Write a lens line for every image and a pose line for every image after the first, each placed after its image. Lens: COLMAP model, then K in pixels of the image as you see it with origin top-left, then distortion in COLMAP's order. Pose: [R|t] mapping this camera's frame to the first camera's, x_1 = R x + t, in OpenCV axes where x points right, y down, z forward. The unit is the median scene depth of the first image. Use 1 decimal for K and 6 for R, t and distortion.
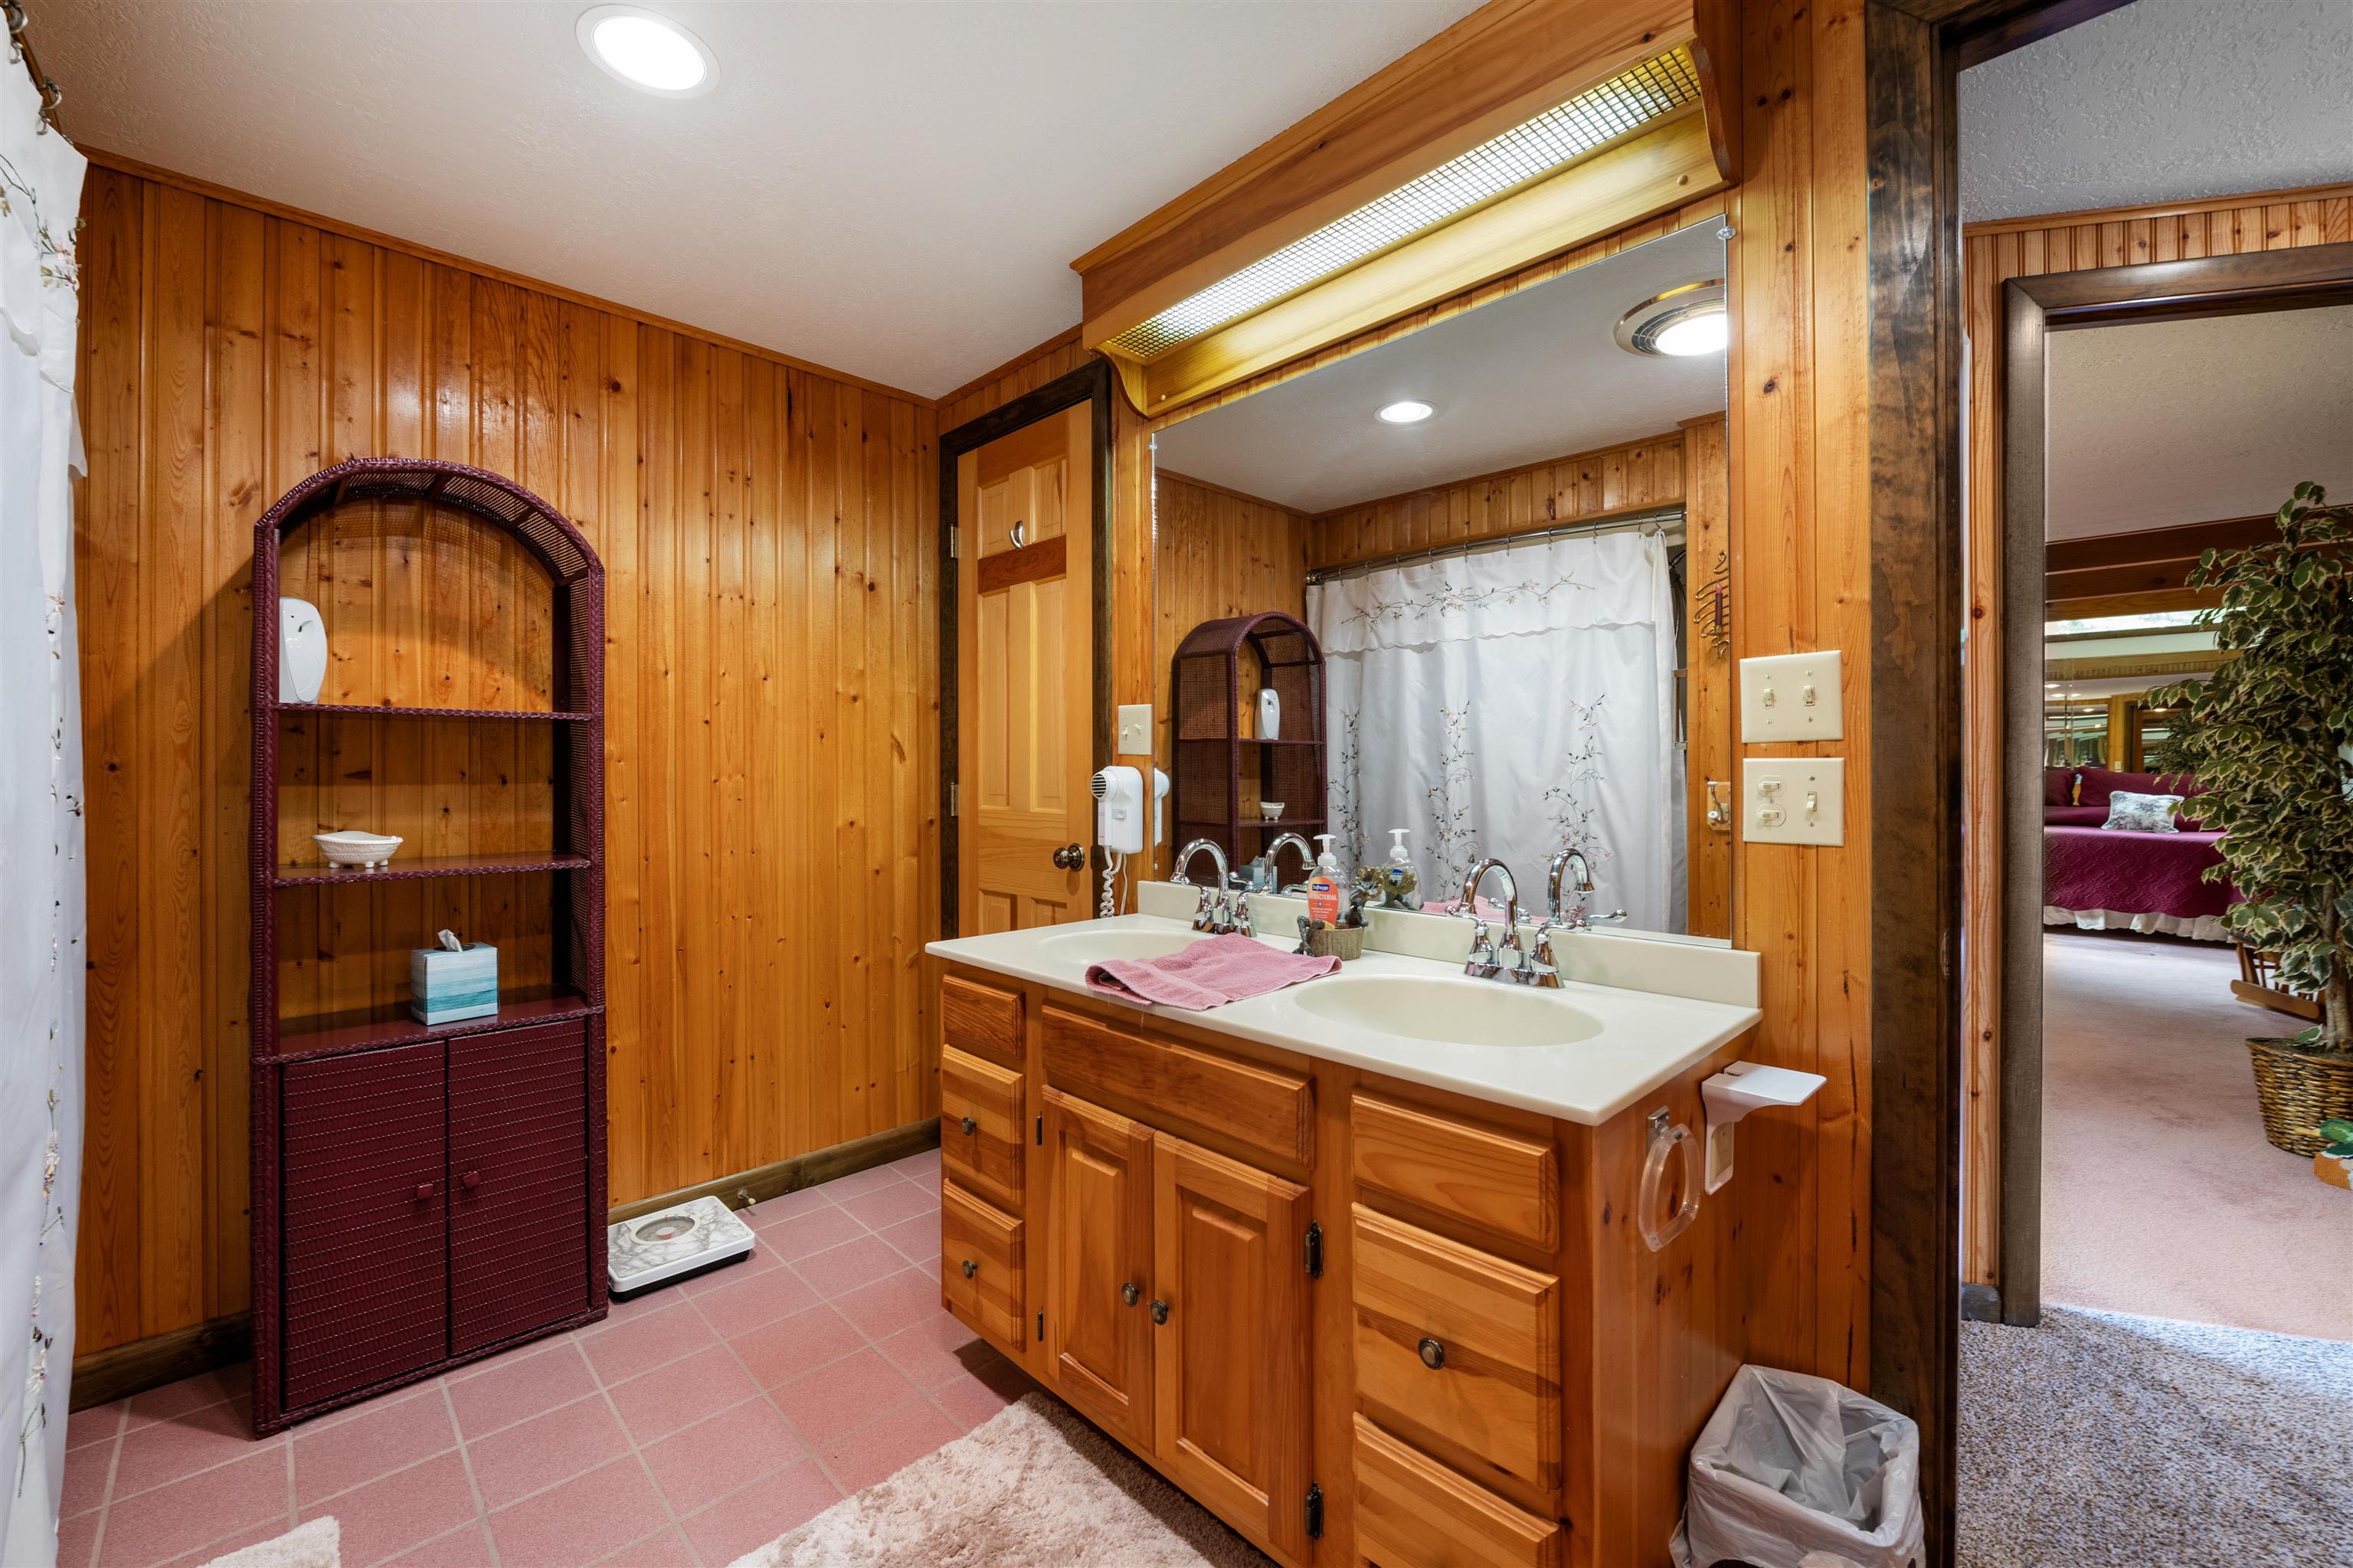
lens RADIAL K [[947.8, 0, 1190.0], [0, 947.8, 782.8], [0, 0, 1]] dist [-0.007334, -0.000583]
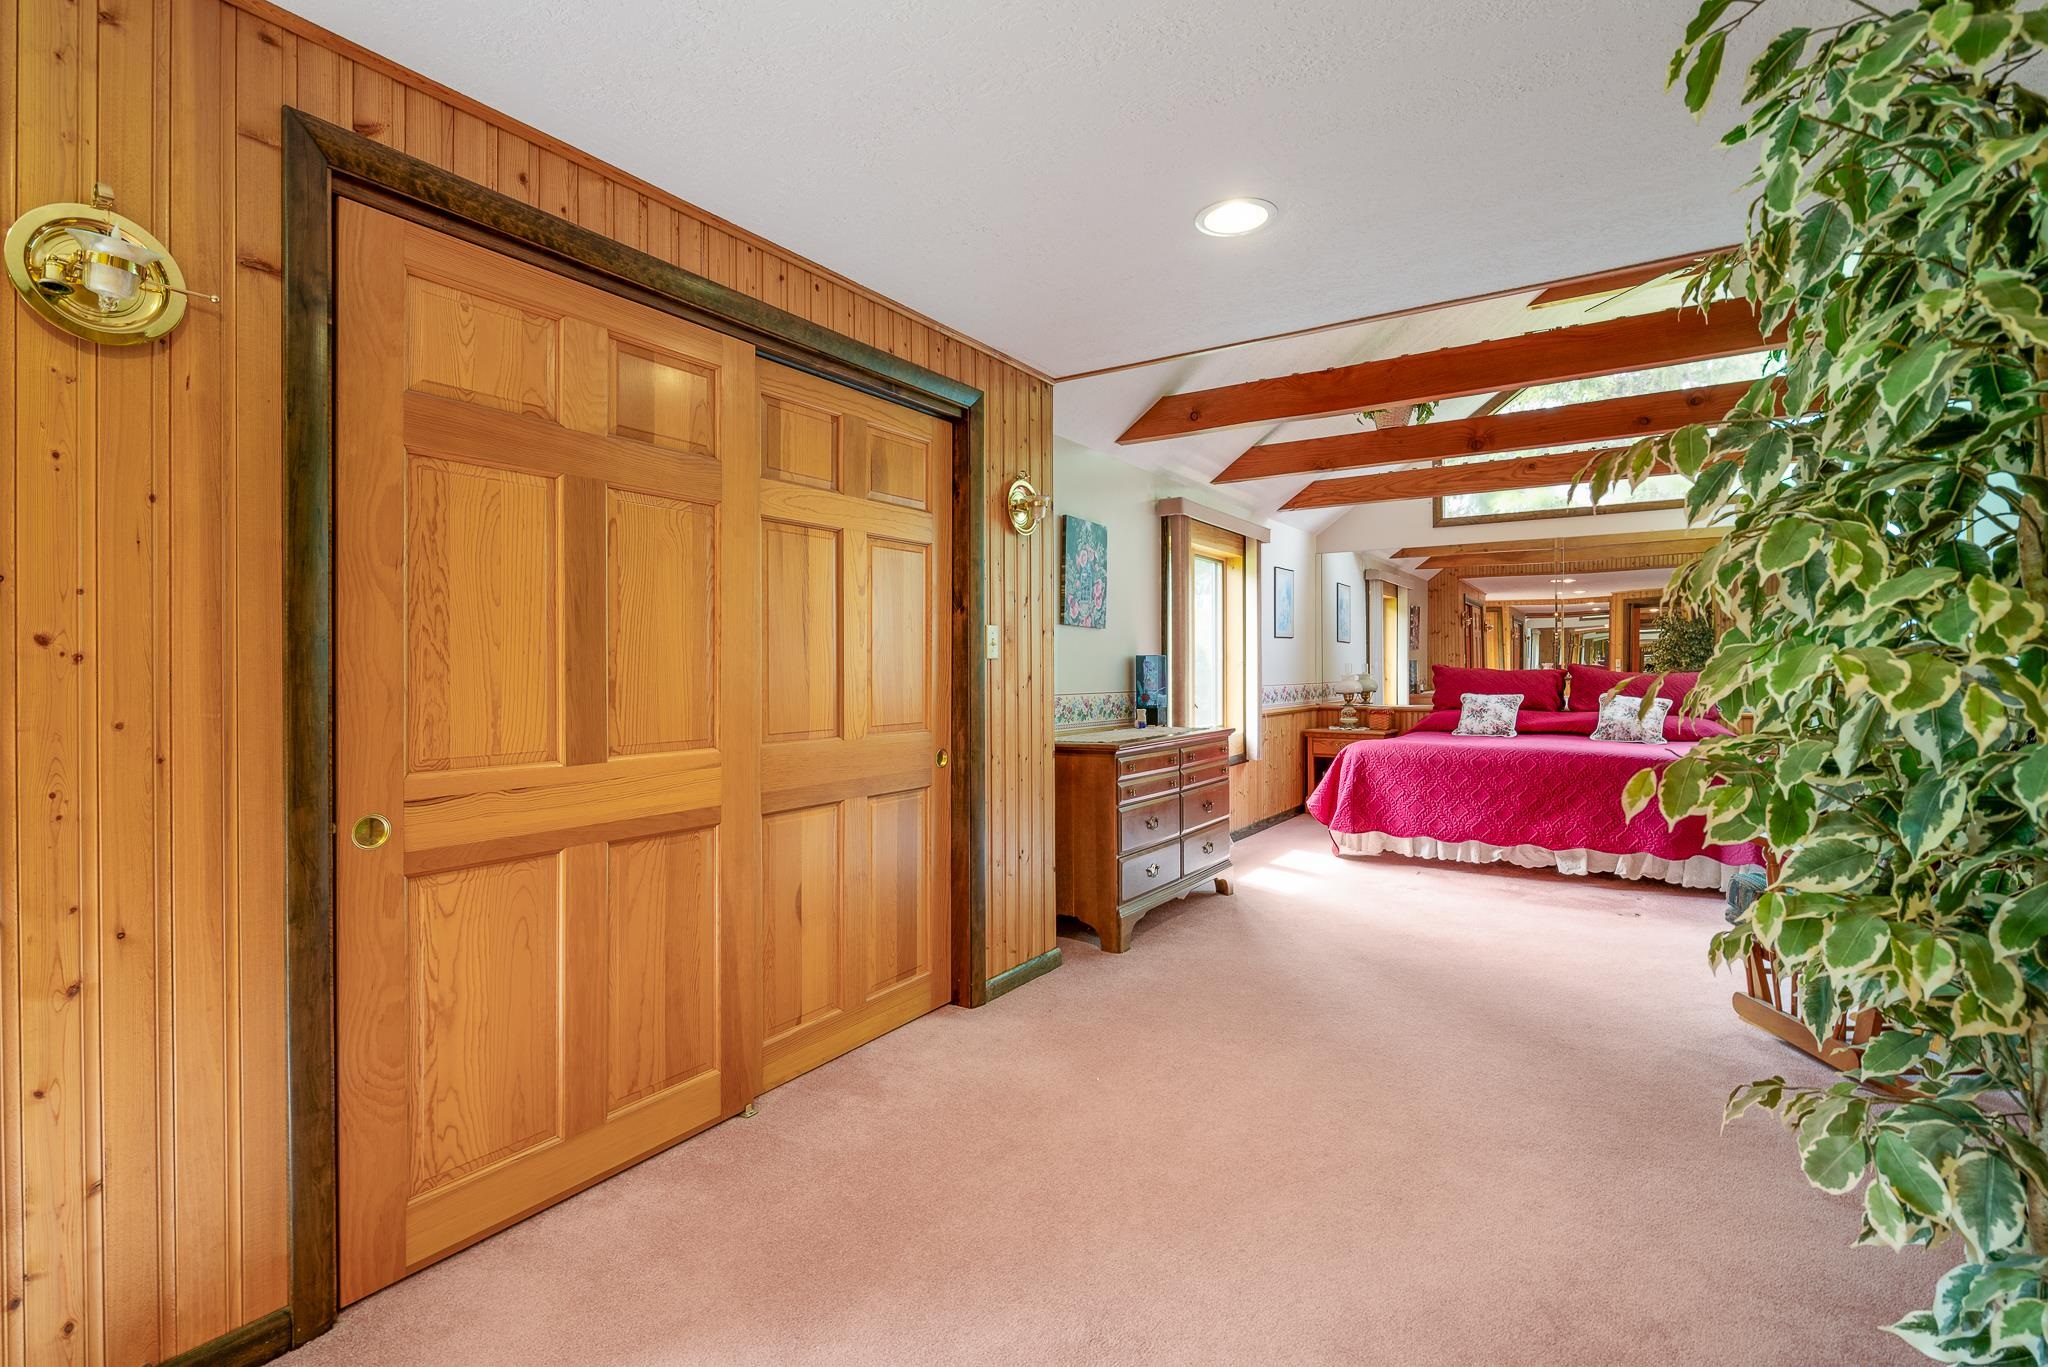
lens RADIAL K [[948.5, 0, 1019.8], [0, 948.5, 678.1], [0, 0, 1]] dist [-0.010990, -0.000806]
pose [[0.978553, -0.002583, 0.205980, 0.353235], [0.003394, 0.999988, -0.003581, -0.004888], [-0.205968, 0.004204, 0.978550, 0.332346]]
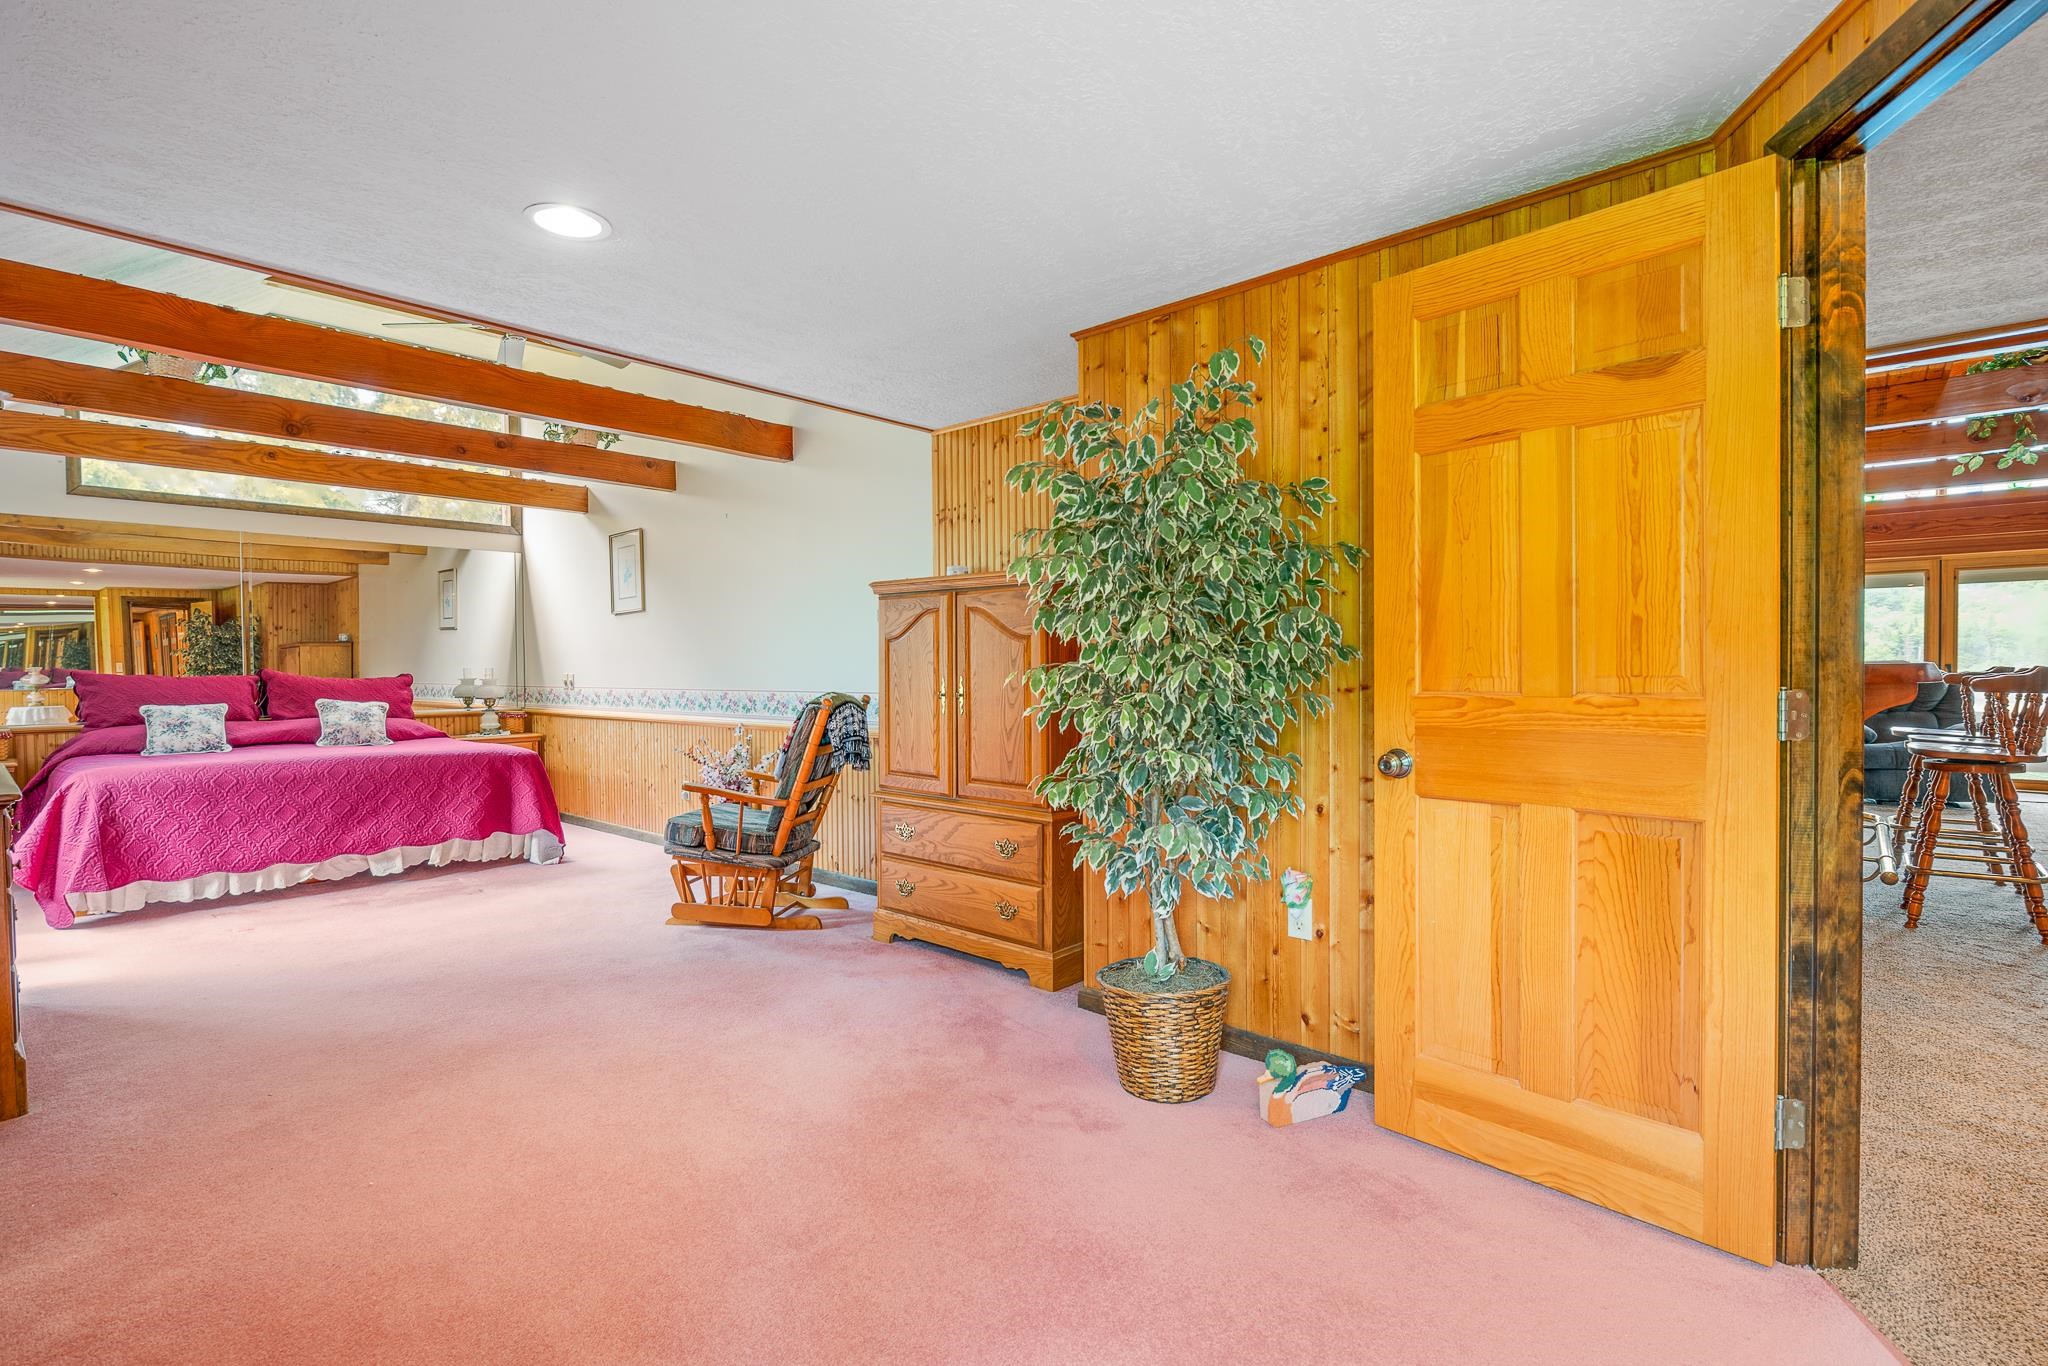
lens RADIAL K [[948.5, 0, 1026.6], [0, 948.5, 676.2], [0, 0, 1]] dist [-0.010990, -0.000806]
pose [[-0.067847, -0.007278, 0.997669, 0.133016], [0.023437, 0.999686, 0.008887, -0.005339], [-0.997420, 0.023985, -0.067656, 0.517018]]
